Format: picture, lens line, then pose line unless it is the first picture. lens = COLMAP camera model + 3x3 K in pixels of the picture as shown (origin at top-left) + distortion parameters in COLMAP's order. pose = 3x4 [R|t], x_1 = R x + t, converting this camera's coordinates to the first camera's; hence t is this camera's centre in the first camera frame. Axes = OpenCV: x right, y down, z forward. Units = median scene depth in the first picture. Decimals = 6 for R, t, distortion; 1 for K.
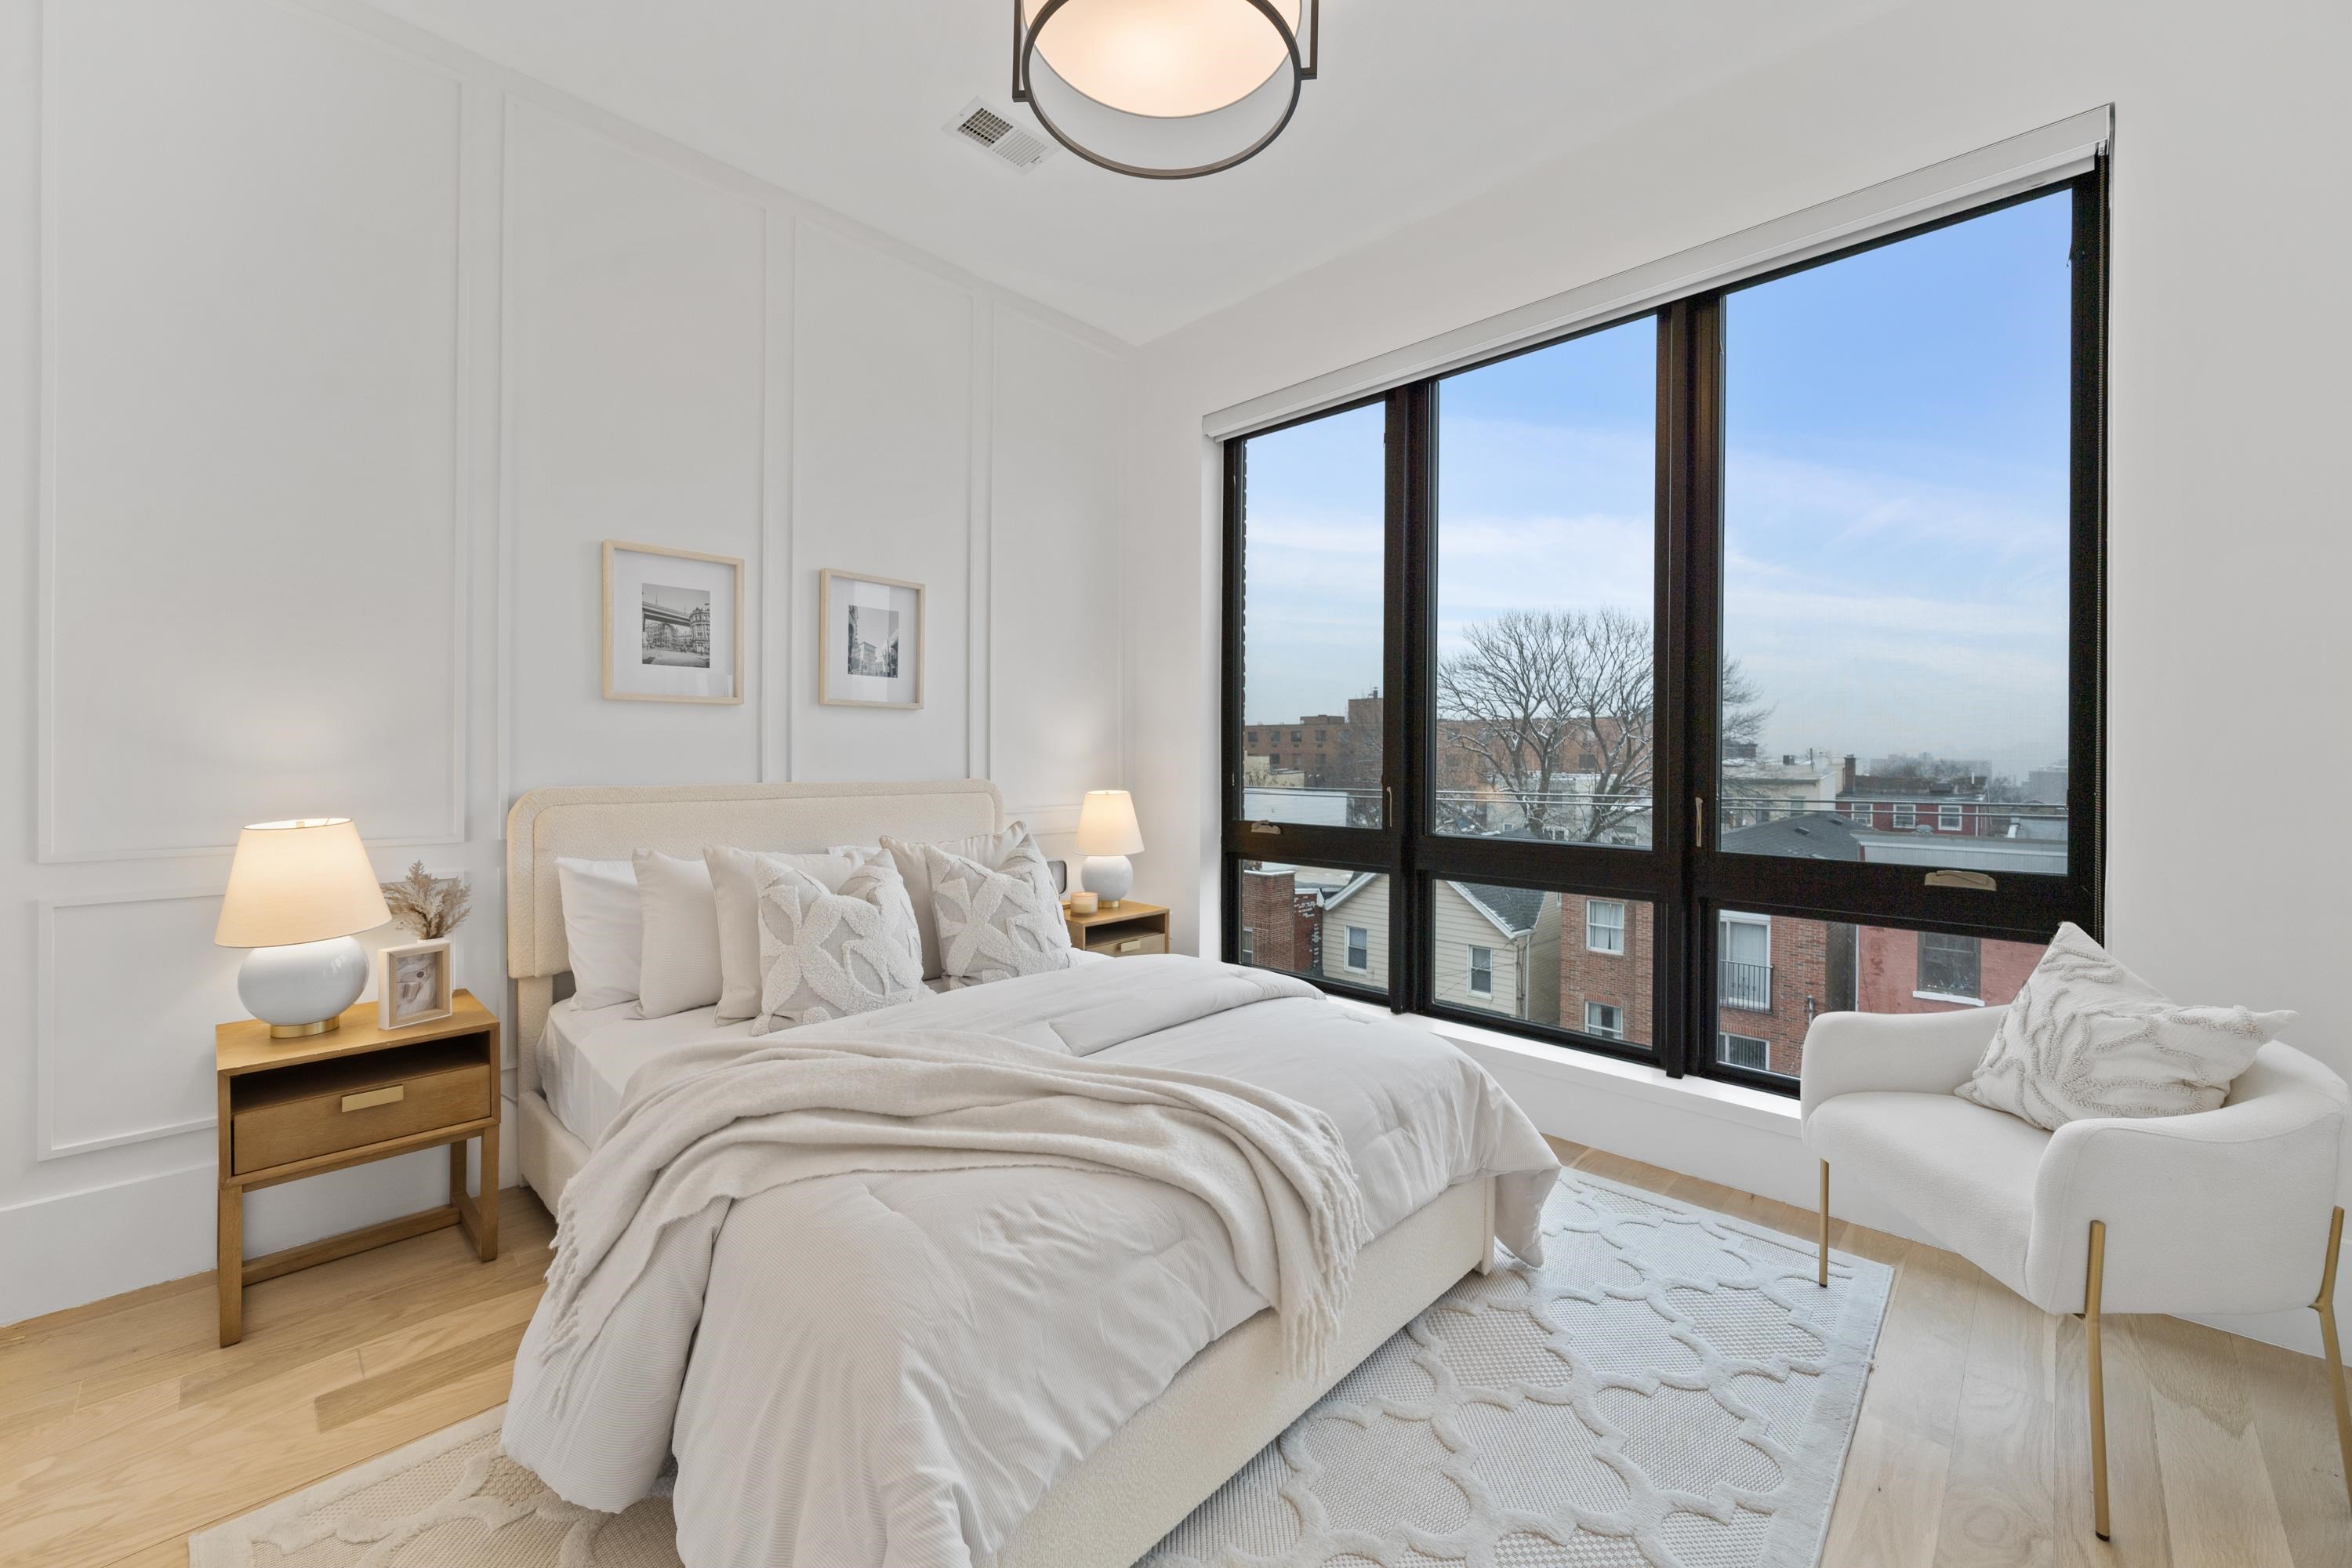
lens RADIAL K [[893.4, 0, 1174.4], [0, 893.4, 754.6], [0, 0, 1]] dist [-0.003455, -0.000365]
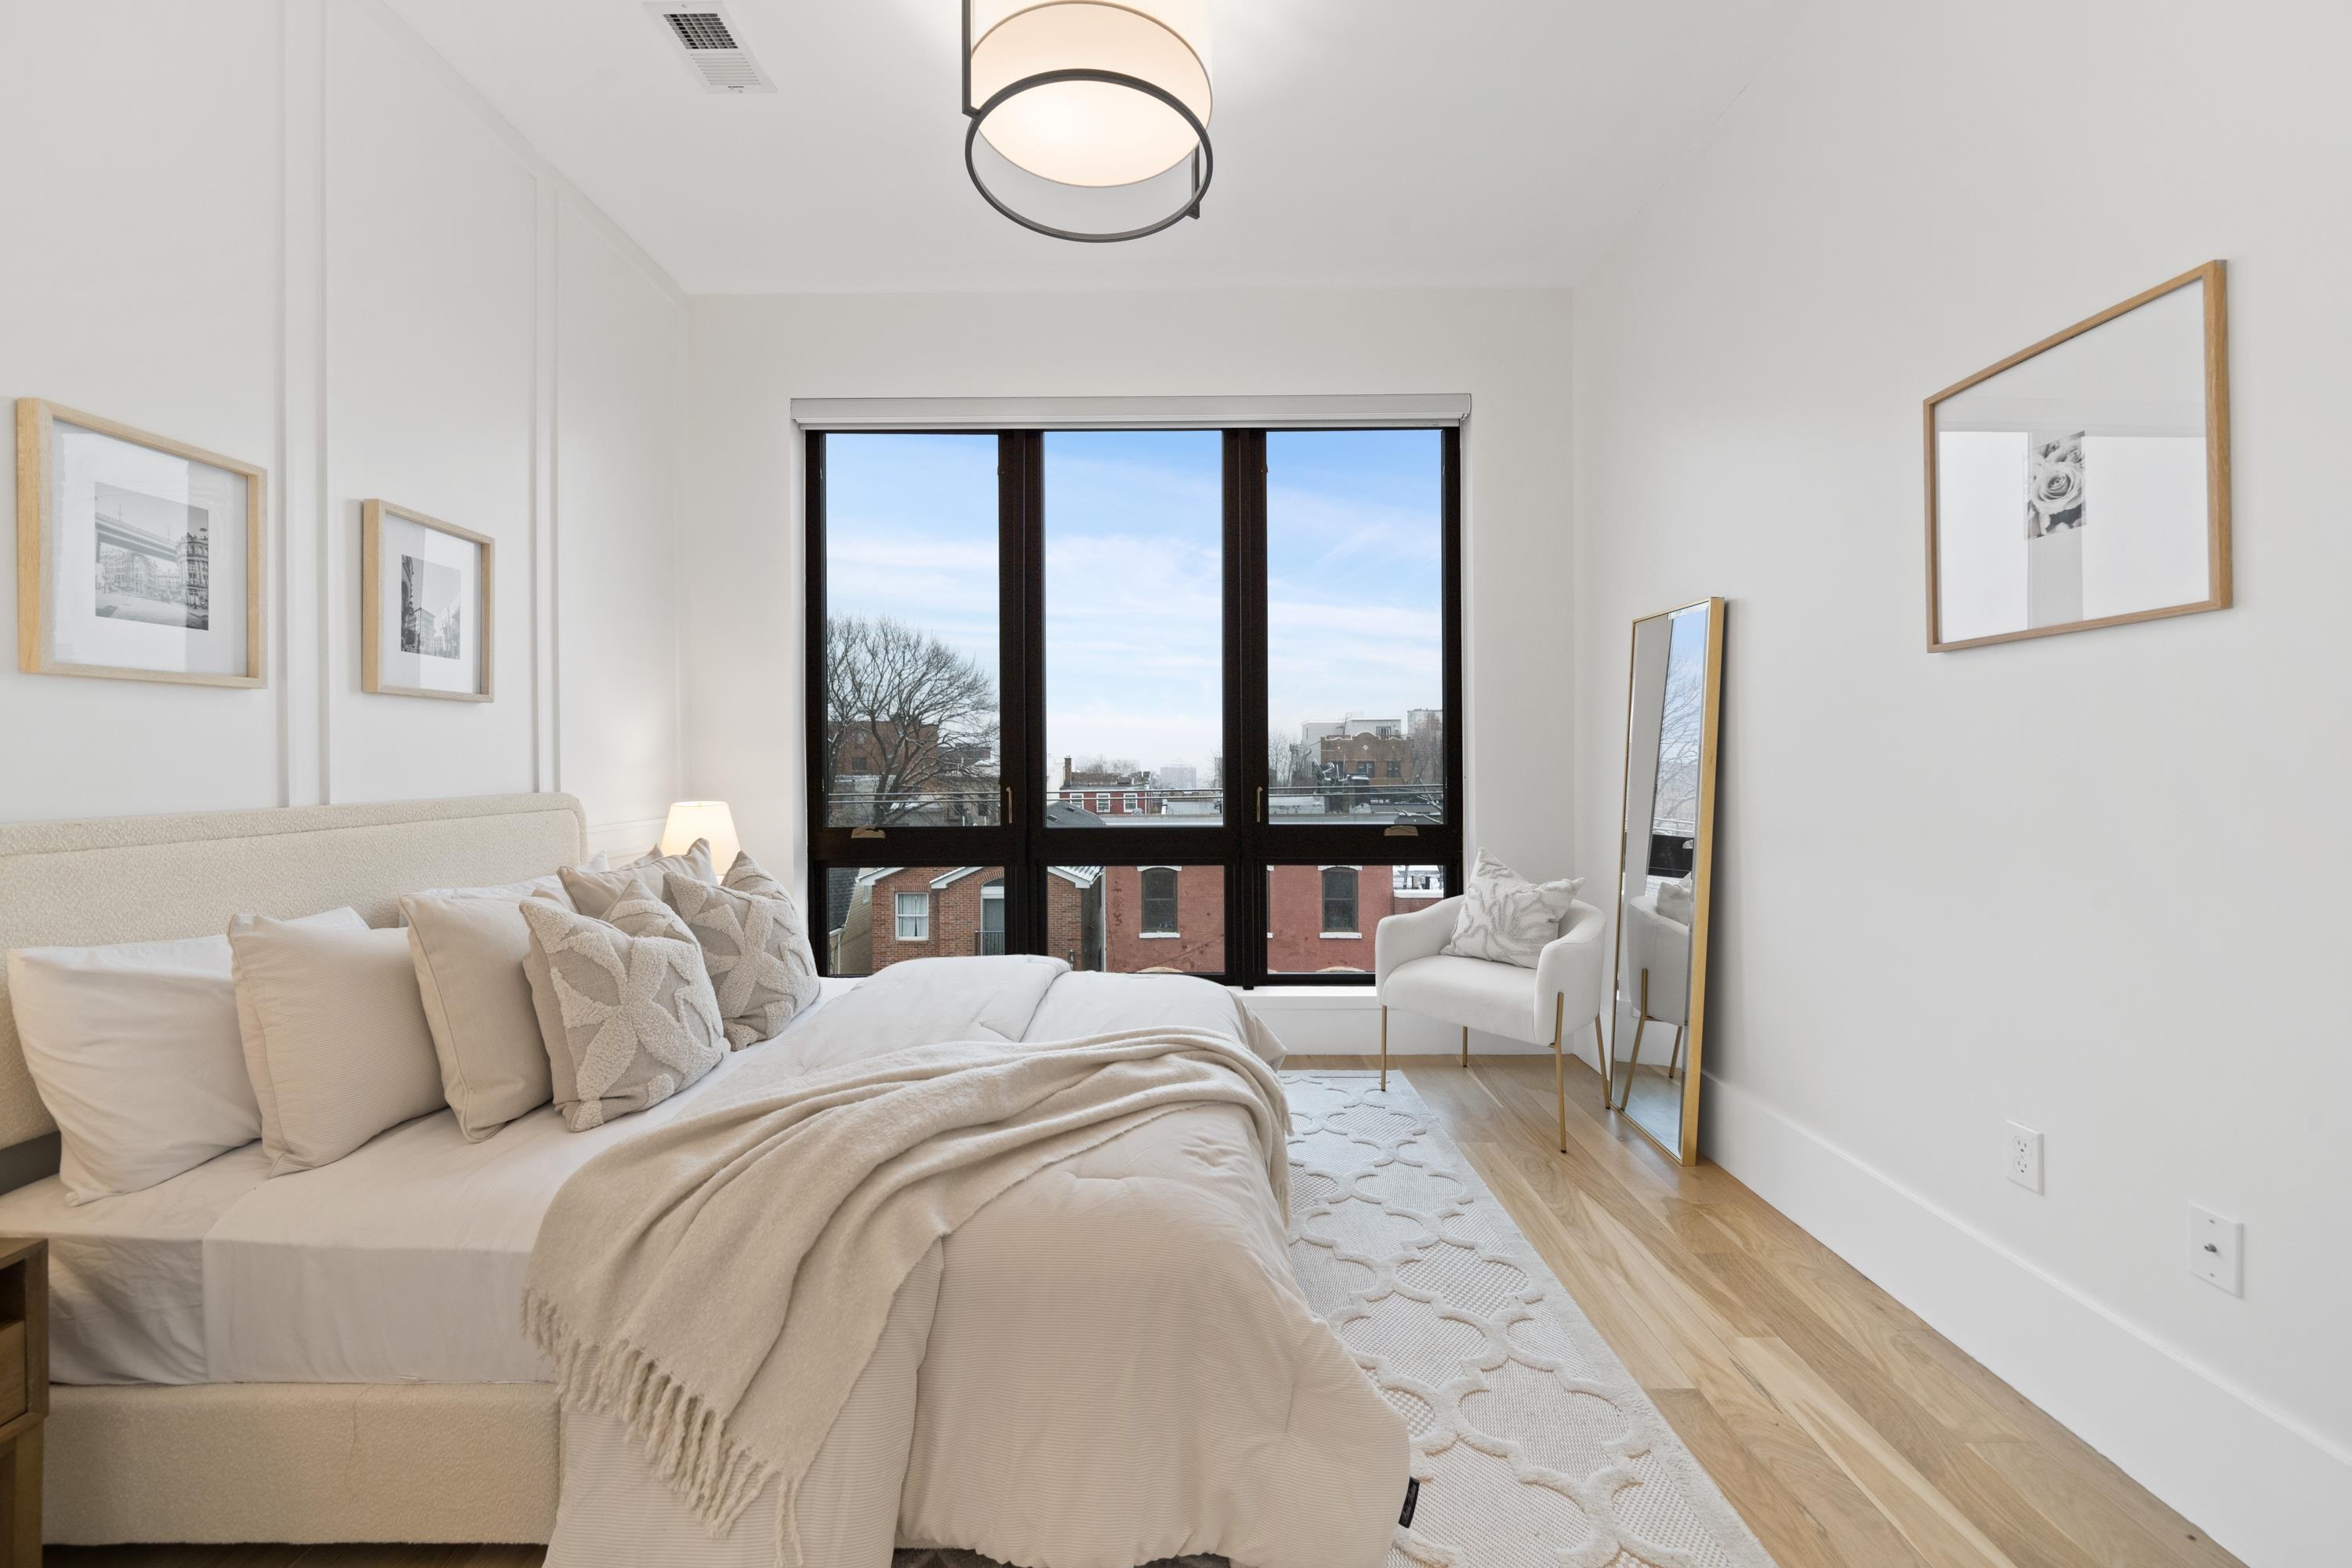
lens RADIAL K [[893.4, 0, 1153.5], [0, 893.4, 753.5], [0, 0, 1]] dist [-0.003455, -0.000365]
pose [[0.733592, -0.003456, 0.679581, -0.517949], [0.006231, 0.999979, -0.001640, -0.003964], [-0.679561, 0.005437, 0.733598, 0.084379]]
